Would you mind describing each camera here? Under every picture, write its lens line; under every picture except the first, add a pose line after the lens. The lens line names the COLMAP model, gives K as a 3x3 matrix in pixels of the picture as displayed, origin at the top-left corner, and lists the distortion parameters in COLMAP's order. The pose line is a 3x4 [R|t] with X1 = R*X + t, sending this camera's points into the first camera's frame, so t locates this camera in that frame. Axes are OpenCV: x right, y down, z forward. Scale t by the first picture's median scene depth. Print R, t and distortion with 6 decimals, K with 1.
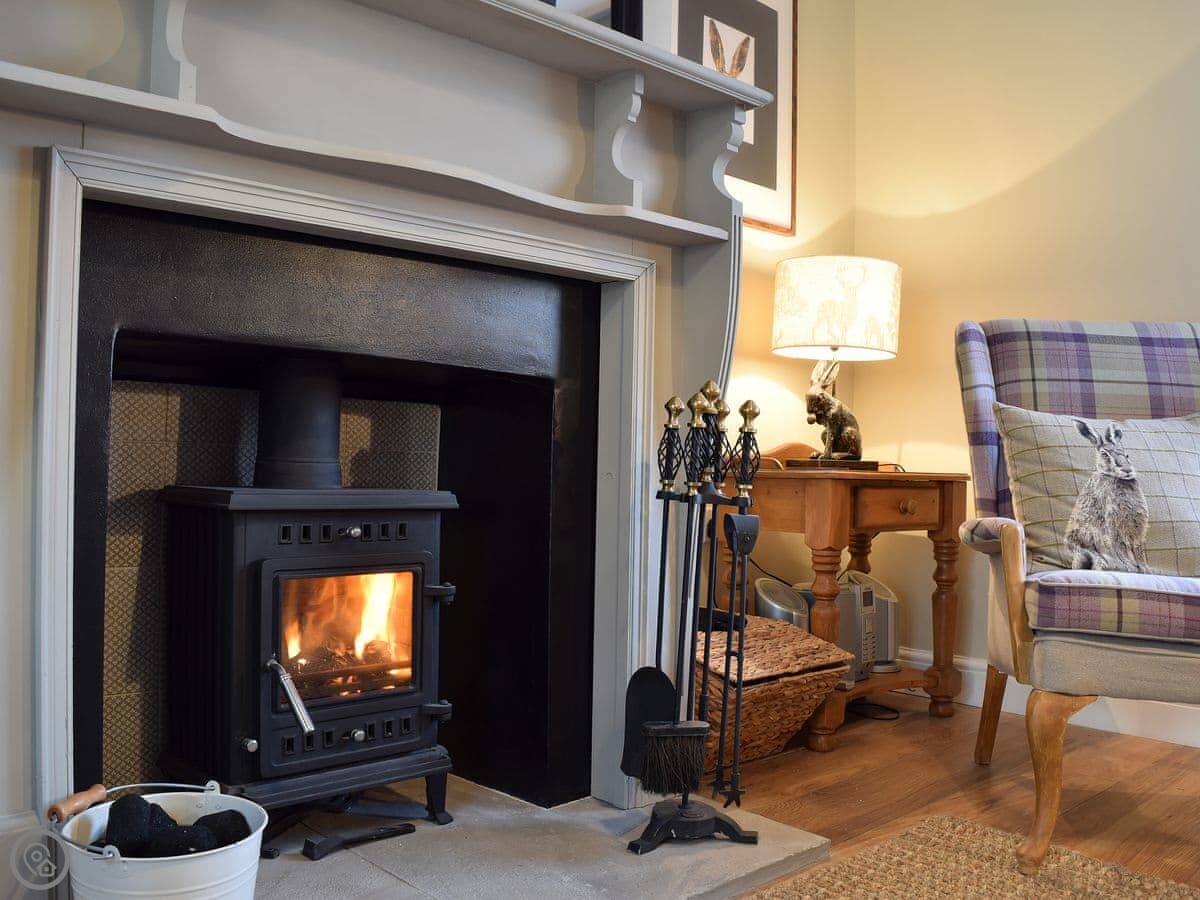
lens RADIAL K [[1057.2, 0, 600.0], [0, 1057.2, 450.0], [0, 0, 1]] dist [-0.102871, 0.032072]
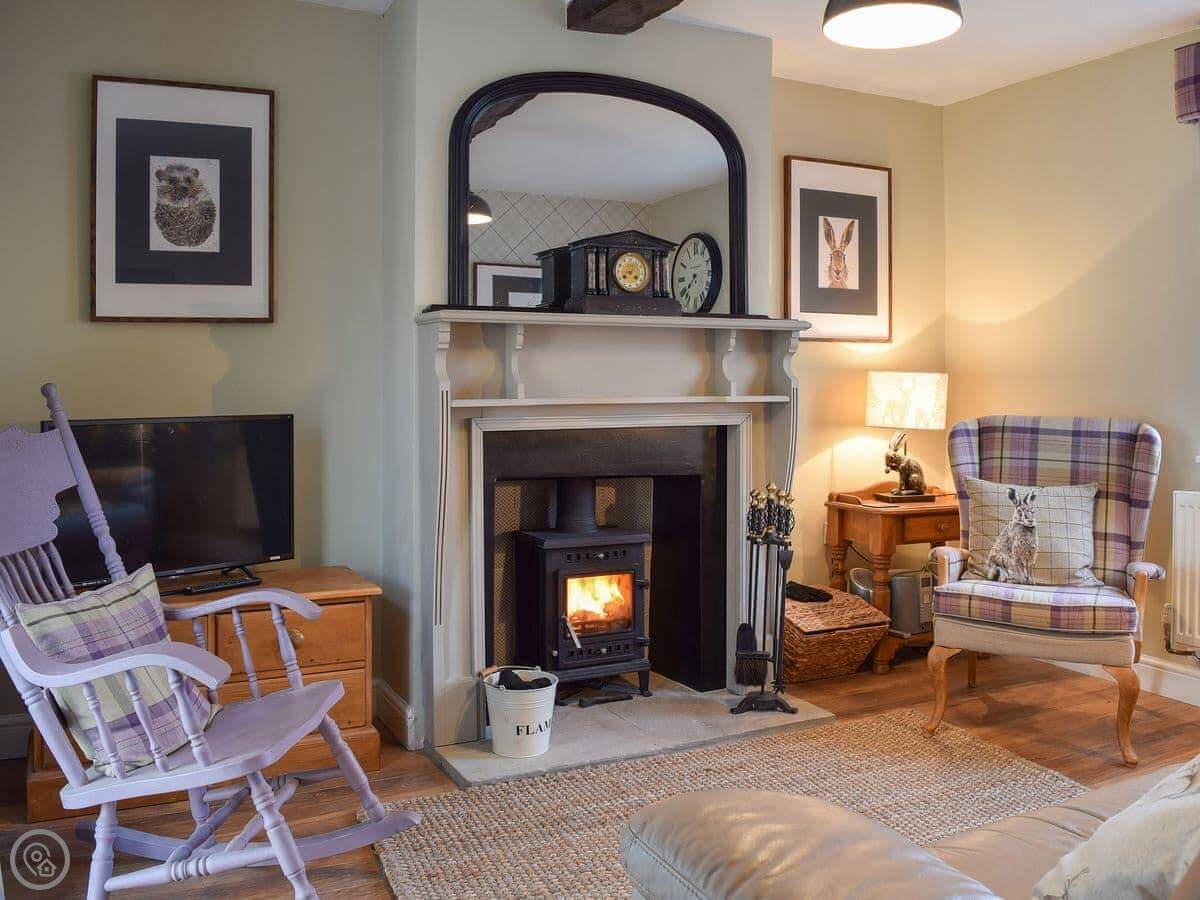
lens RADIAL K [[1054.4, 0, 623.6], [0, 1054.4, 402.0], [0, 0, 1]] dist [-0.083593, 0.016518]
pose [[0.962247, -0.016408, -0.271681, 0.354170], [0.021603, 0.999636, 0.016141, -0.239204], [0.271318, -0.021401, 0.962252, -0.925856]]
